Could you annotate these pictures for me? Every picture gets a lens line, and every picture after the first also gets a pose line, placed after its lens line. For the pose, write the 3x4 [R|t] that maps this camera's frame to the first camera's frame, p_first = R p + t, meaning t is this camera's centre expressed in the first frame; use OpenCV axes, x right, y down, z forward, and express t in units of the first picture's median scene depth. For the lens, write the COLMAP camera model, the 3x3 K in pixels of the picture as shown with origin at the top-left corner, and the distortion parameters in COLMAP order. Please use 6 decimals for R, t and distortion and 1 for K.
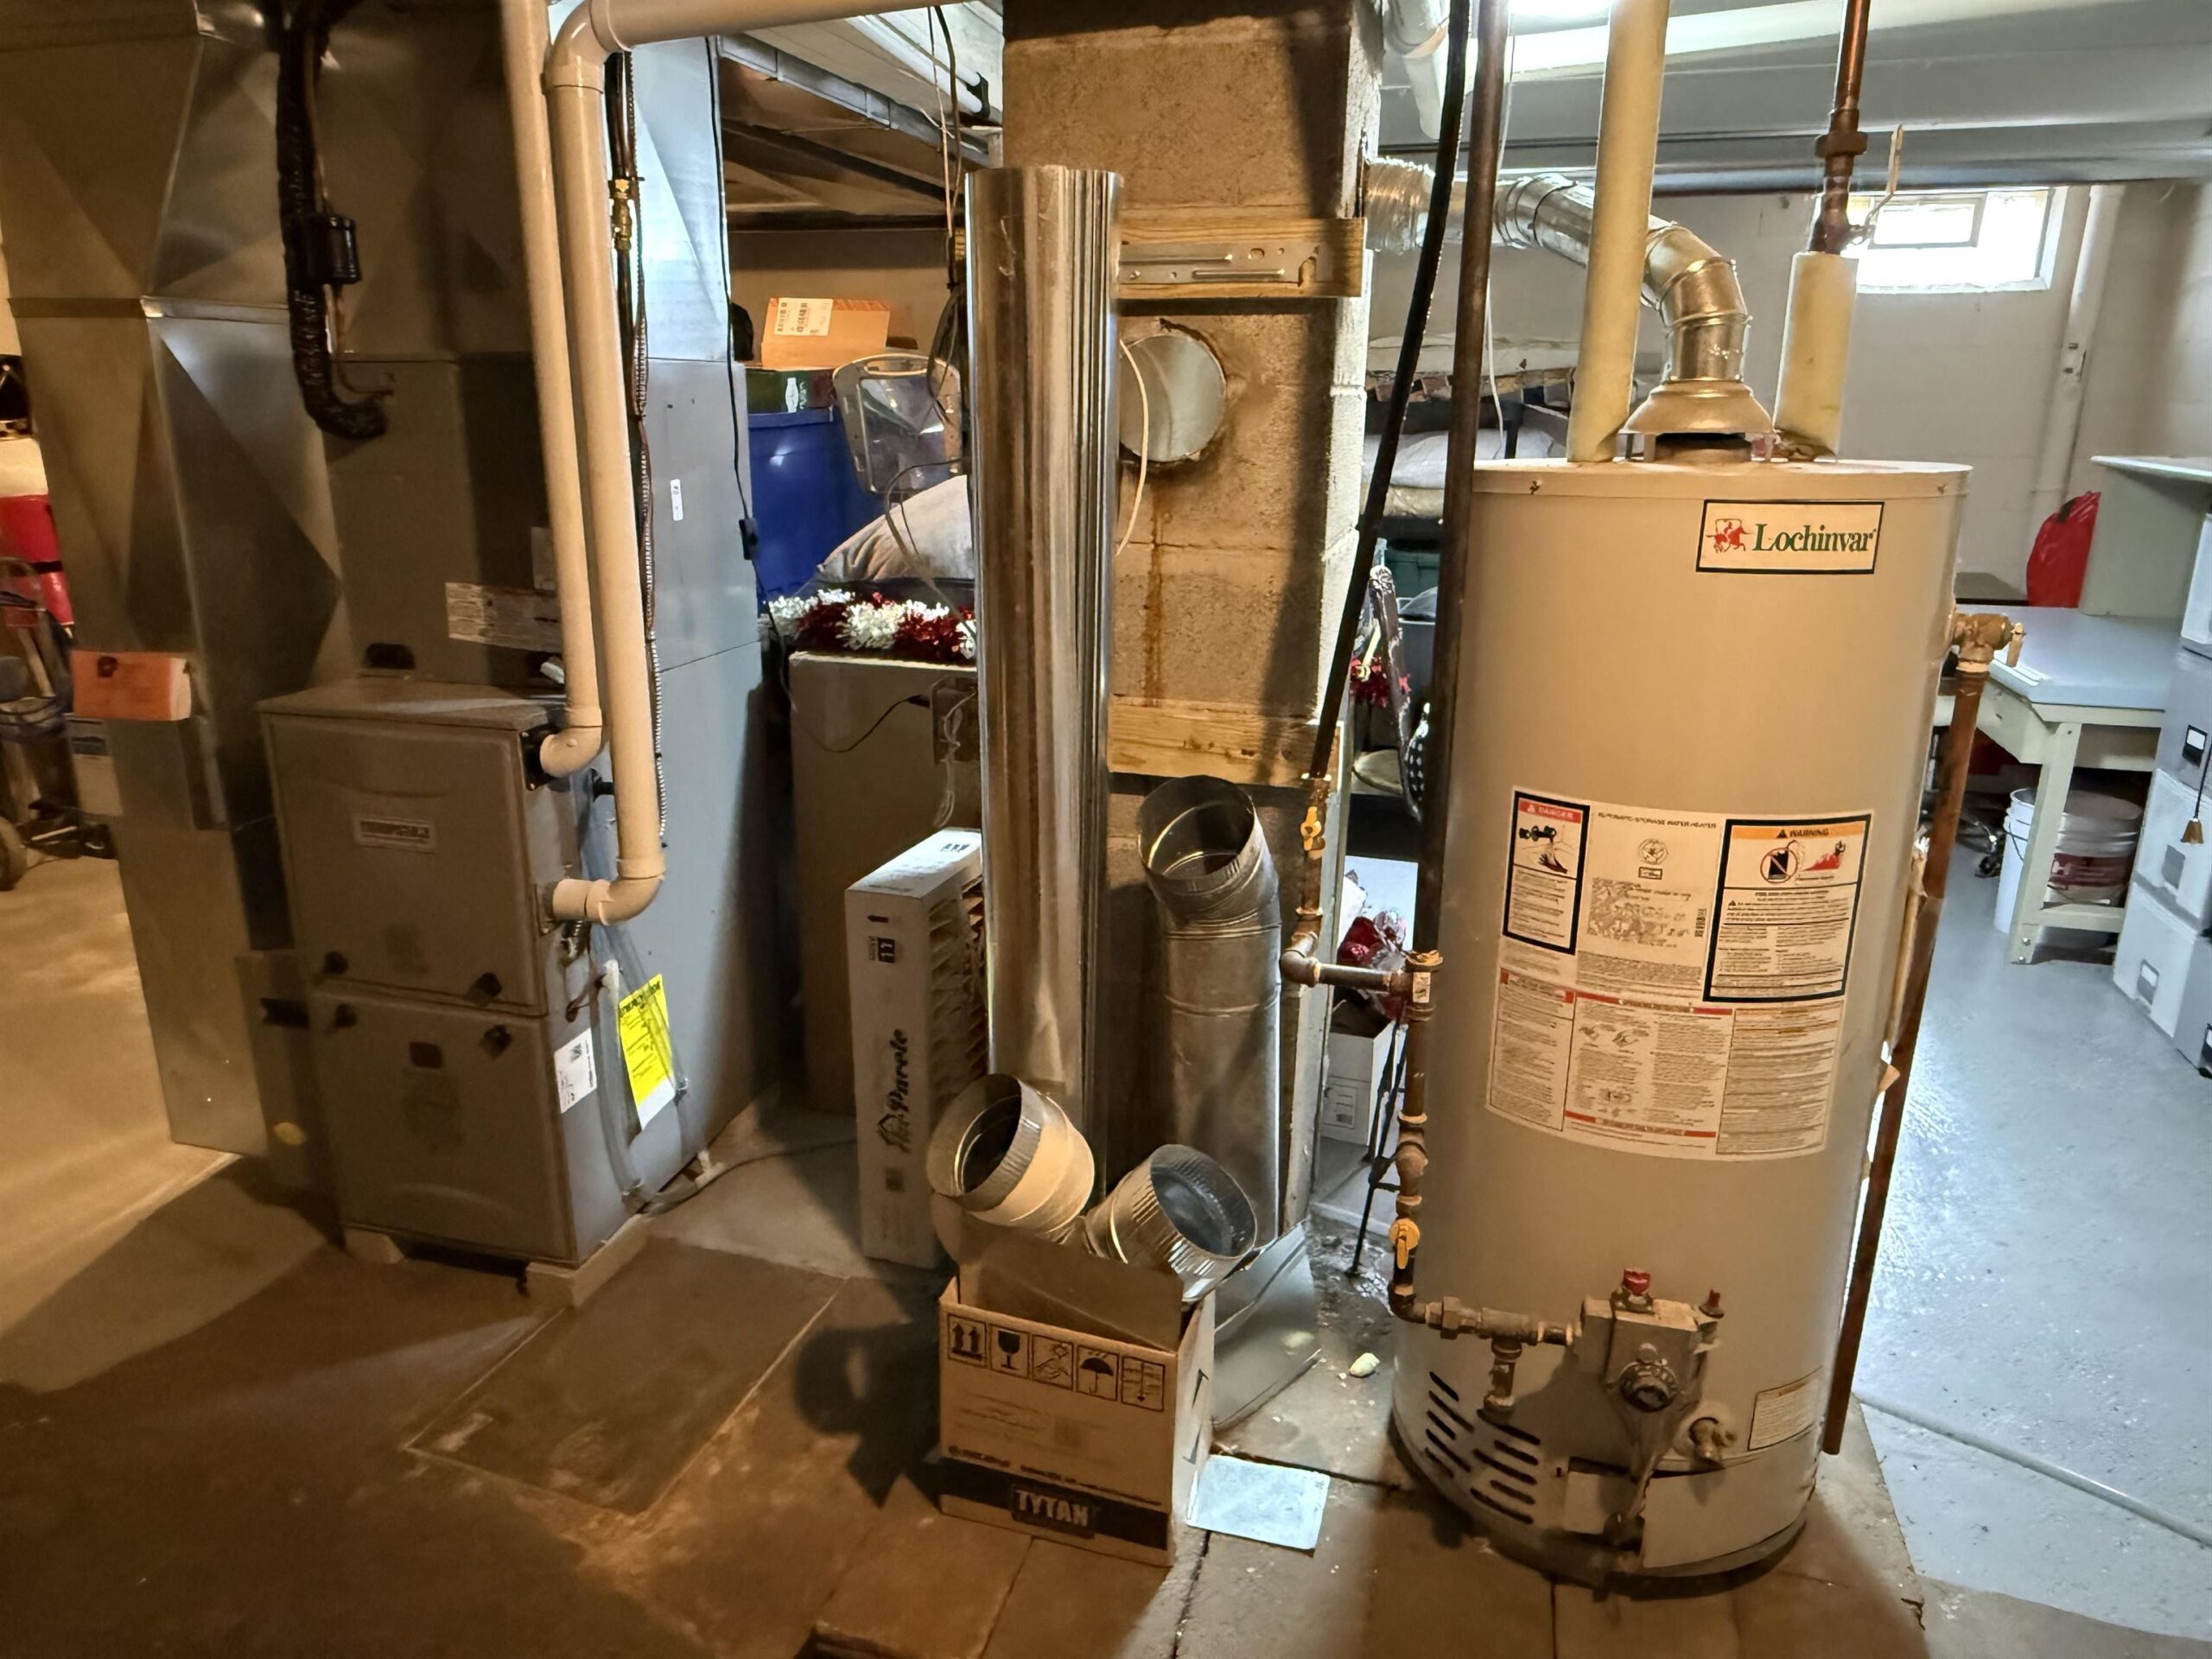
lens RADIAL K [[1437.3, 0, 1099.9], [0, 1437.3, 819.1], [0, 0, 1]] dist [-0.010729, 0.008389]
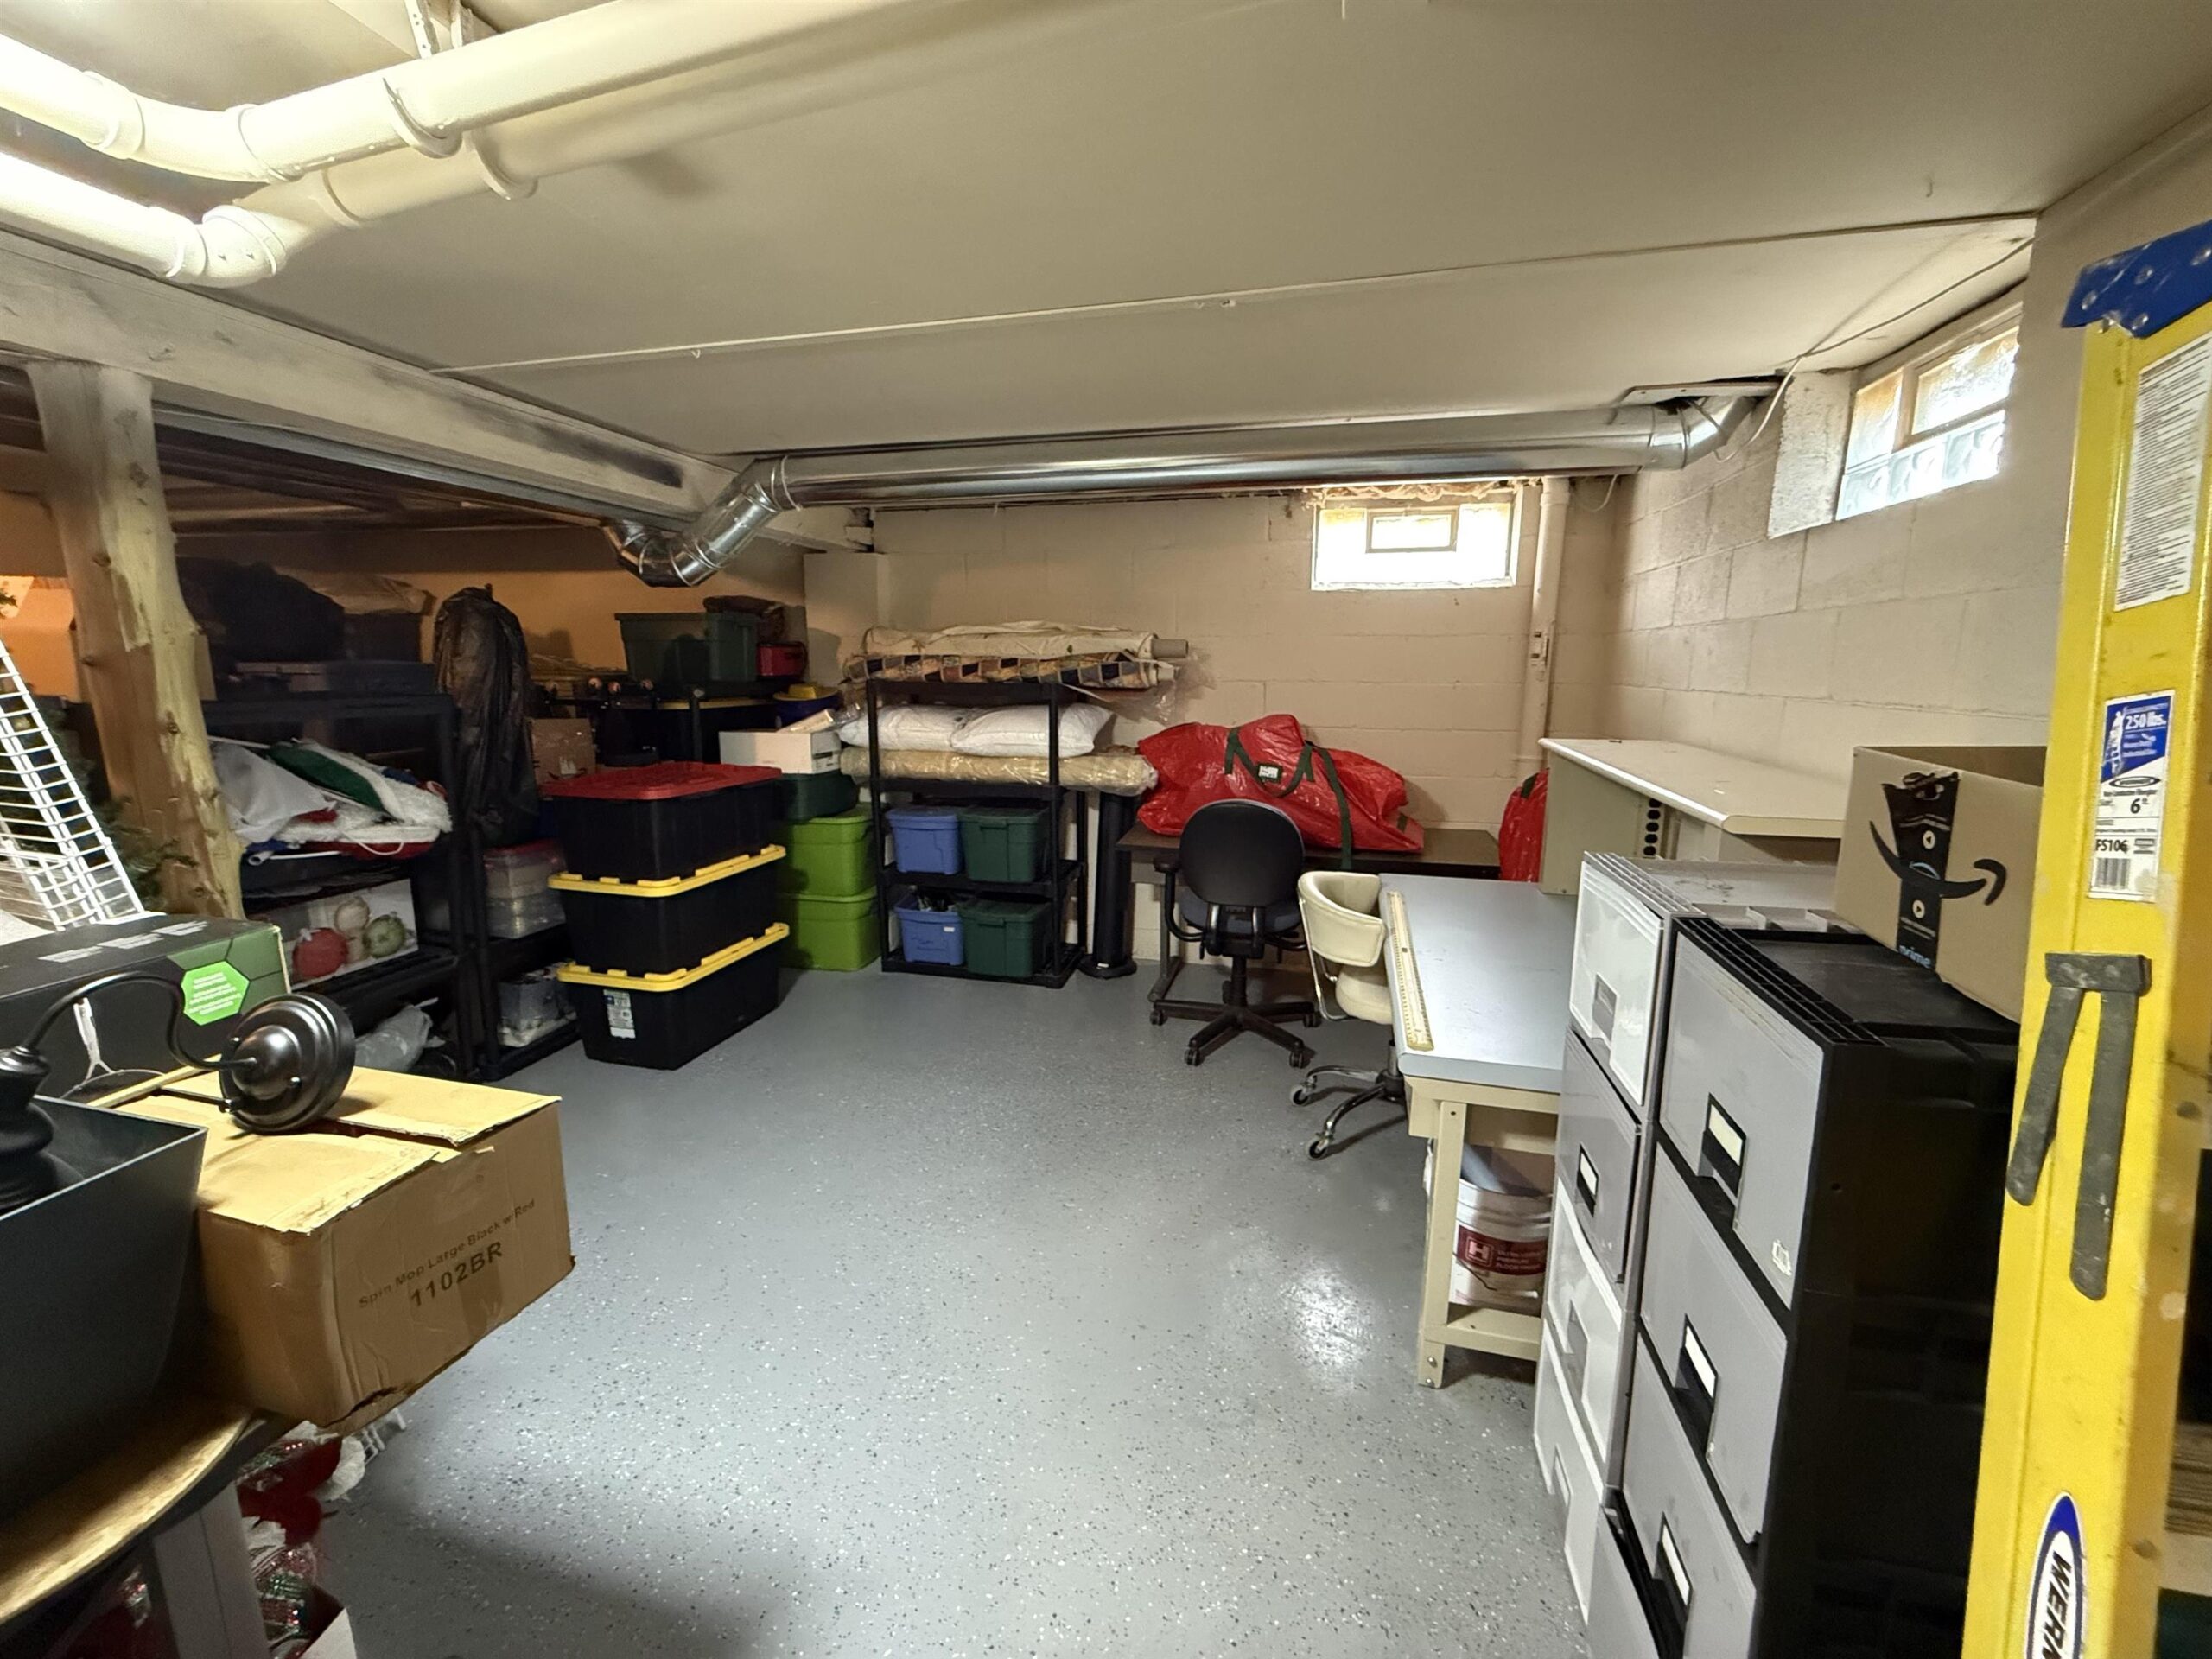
lens RADIAL K [[879.2, 0, 1109.0], [0, 879.2, 823.9], [0, 0, 1]] dist [-0.003908, 0.001012]
pose [[0.999169, -0.005902, 0.040325, 0.313189], [0.010225, 0.994114, -0.107857, -0.111160], [-0.039452, 0.108180, 0.993348, 0.342878]]
